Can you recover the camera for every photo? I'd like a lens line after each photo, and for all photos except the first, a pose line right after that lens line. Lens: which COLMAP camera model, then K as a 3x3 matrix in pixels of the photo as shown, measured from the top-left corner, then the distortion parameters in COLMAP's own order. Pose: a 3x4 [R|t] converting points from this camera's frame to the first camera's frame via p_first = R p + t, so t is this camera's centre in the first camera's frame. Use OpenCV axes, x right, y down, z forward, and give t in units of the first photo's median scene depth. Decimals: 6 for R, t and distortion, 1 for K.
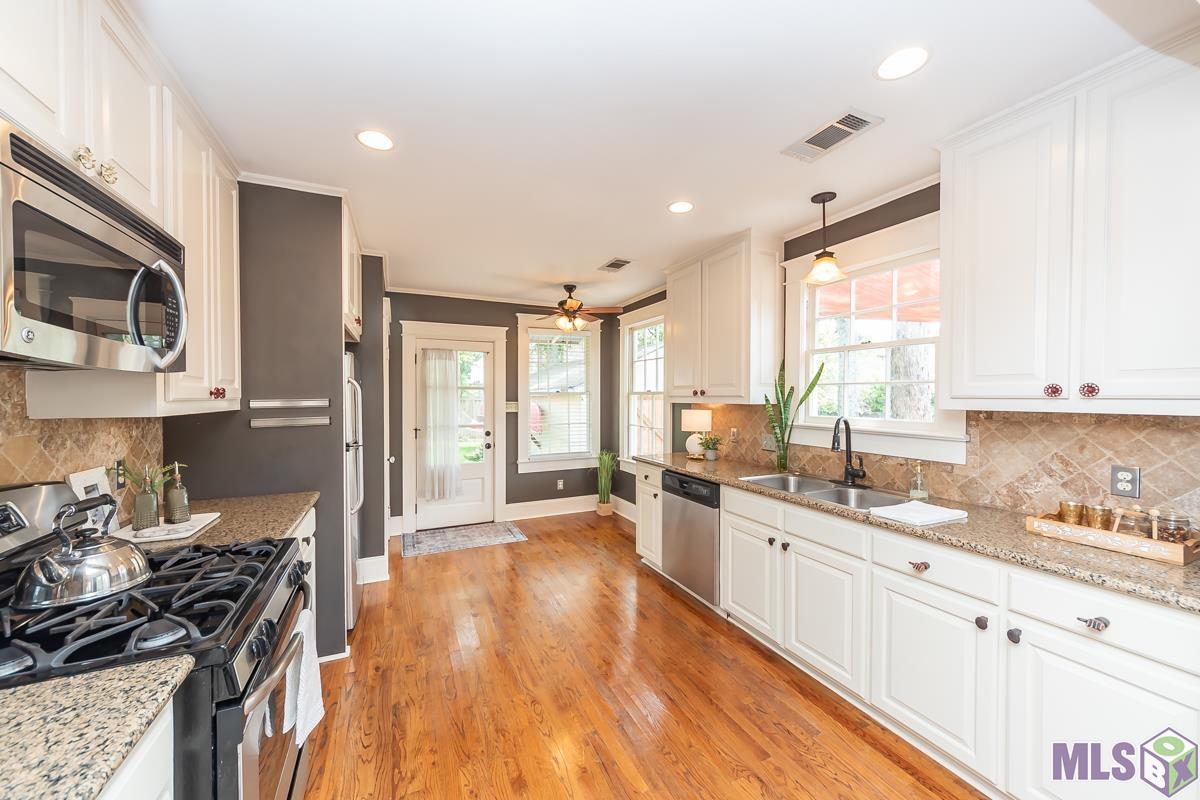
lens RADIAL K [[425.8, 0, 581.7], [0, 425.8, 402.7], [0, 0, 1]] dist [-0.000383, -0.000054]
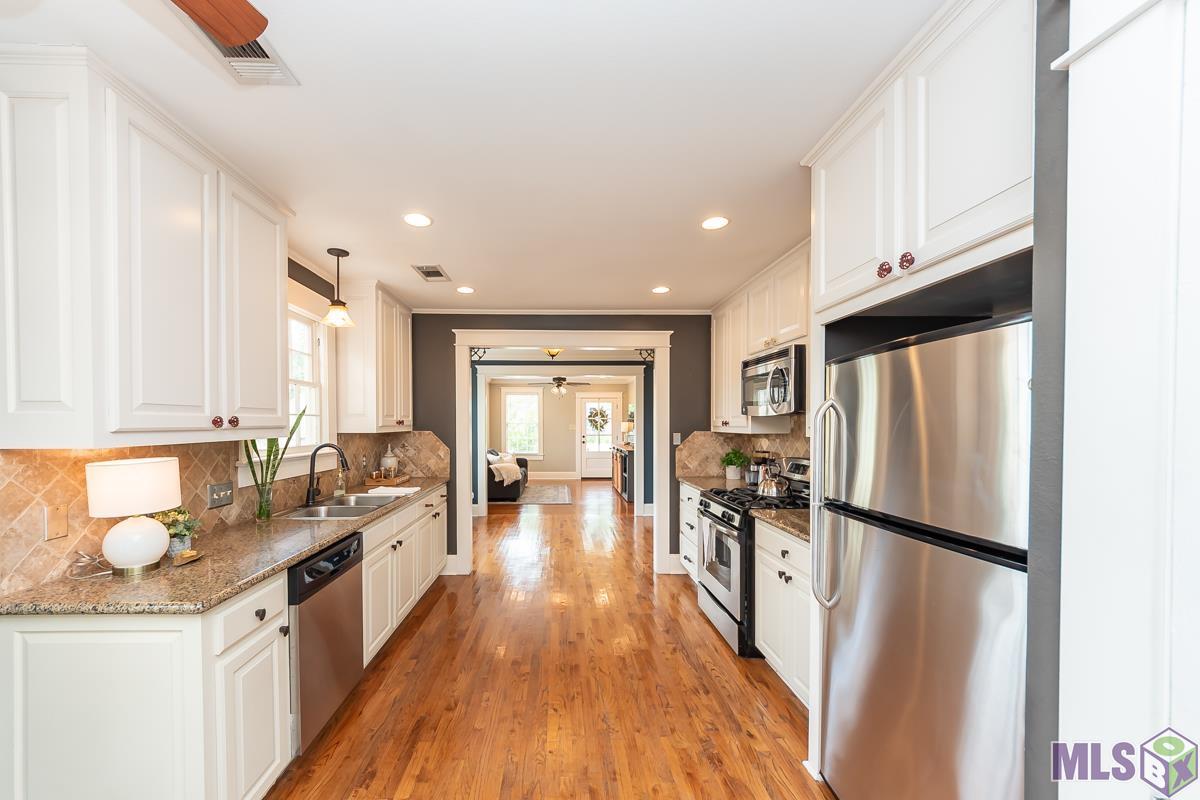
lens RADIAL K [[425.8, 0, 581.7], [0, 425.8, 402.7], [0, 0, 1]] dist [-0.000383, -0.000054]
pose [[-0.933191, 0.020622, 0.358788, -0.332667], [0.010027, 0.999458, -0.031366, -0.025669], [-0.359240, -0.025673, -0.932892, 1.350171]]
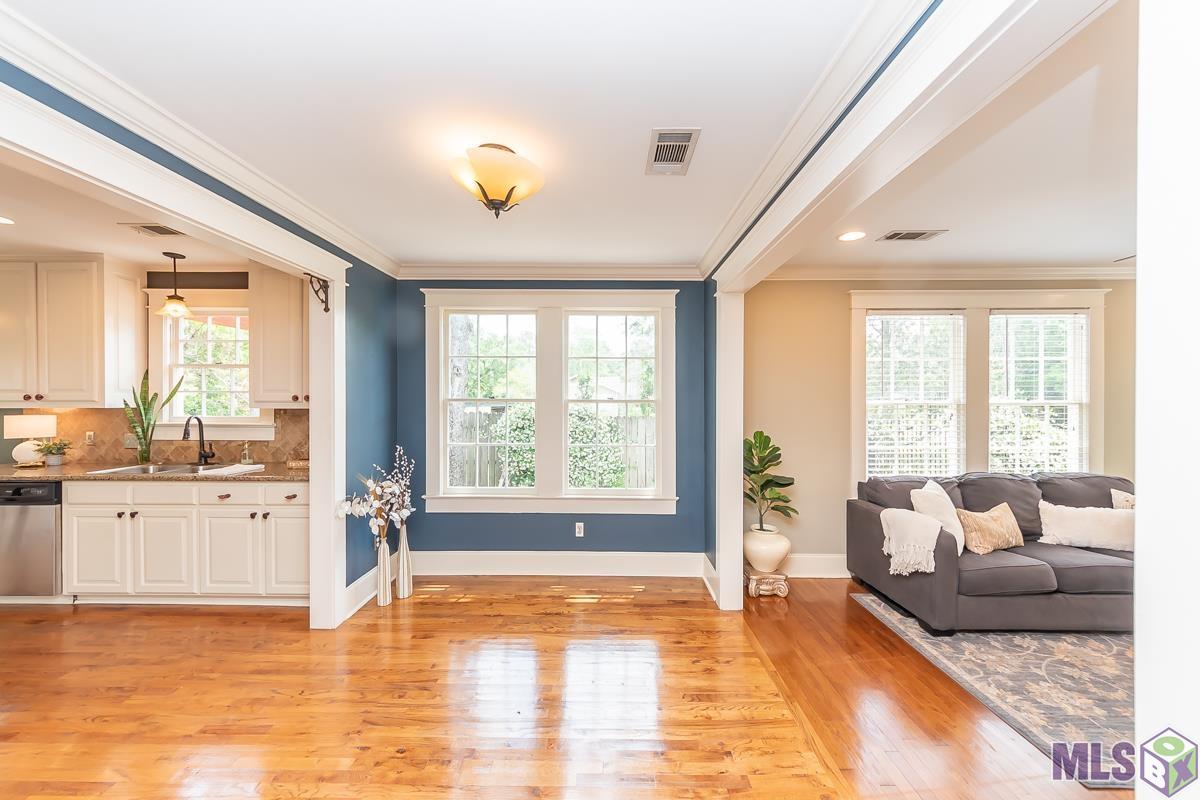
lens RADIAL K [[435.8, 0, 609.3], [0, 435.8, 404.3], [0, 0, 1]] dist [0.007642, -0.000207]
pose [[0.403571, -0.005664, 0.914931, -0.117501], [0.013462, 0.999909, 0.000252, 0.010327], [-0.914849, 0.012215, 0.403611, -0.616108]]
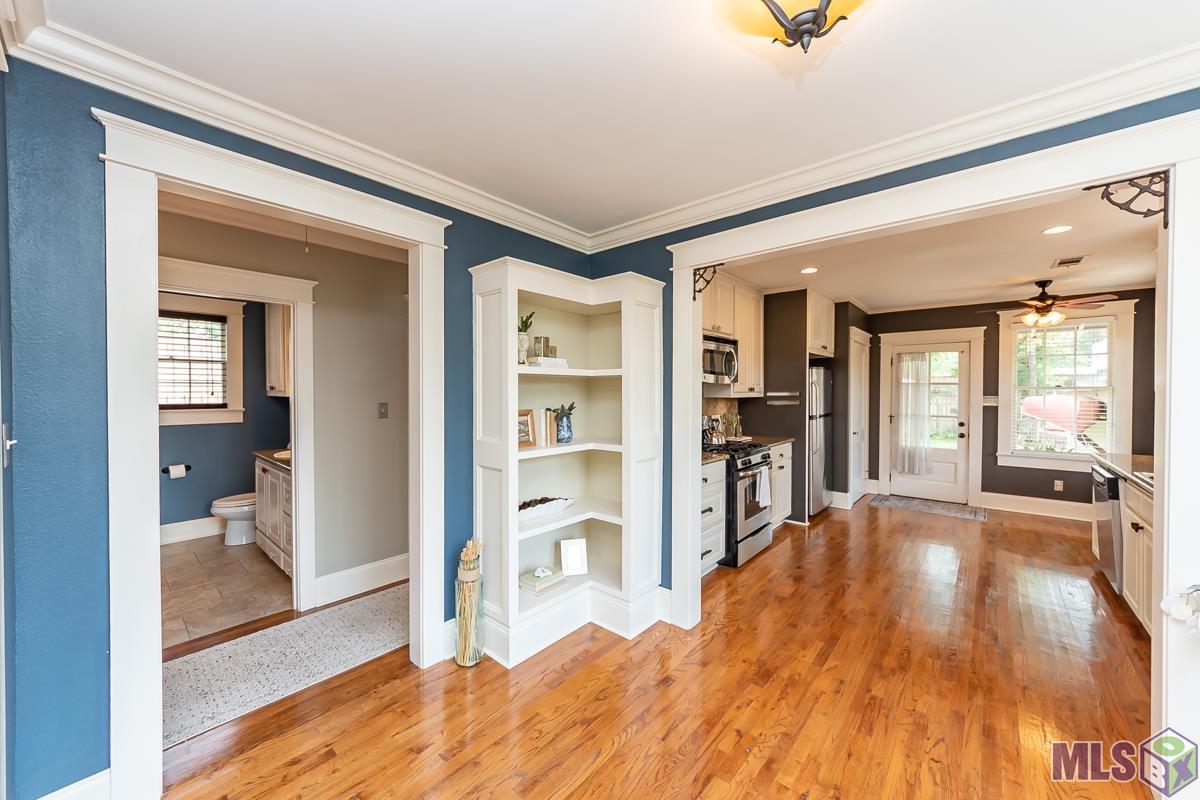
lens RADIAL K [[448.5, 0, 593.8], [0, 448.5, 394.7], [0, 0, 1]] dist [-0.000991, -0.000060]
pose [[0.408063, 0.009871, -0.912901, 0.645997], [-0.014665, 0.999883, 0.004256, 0.005936], [0.912836, 0.011651, 0.408160, -0.507446]]
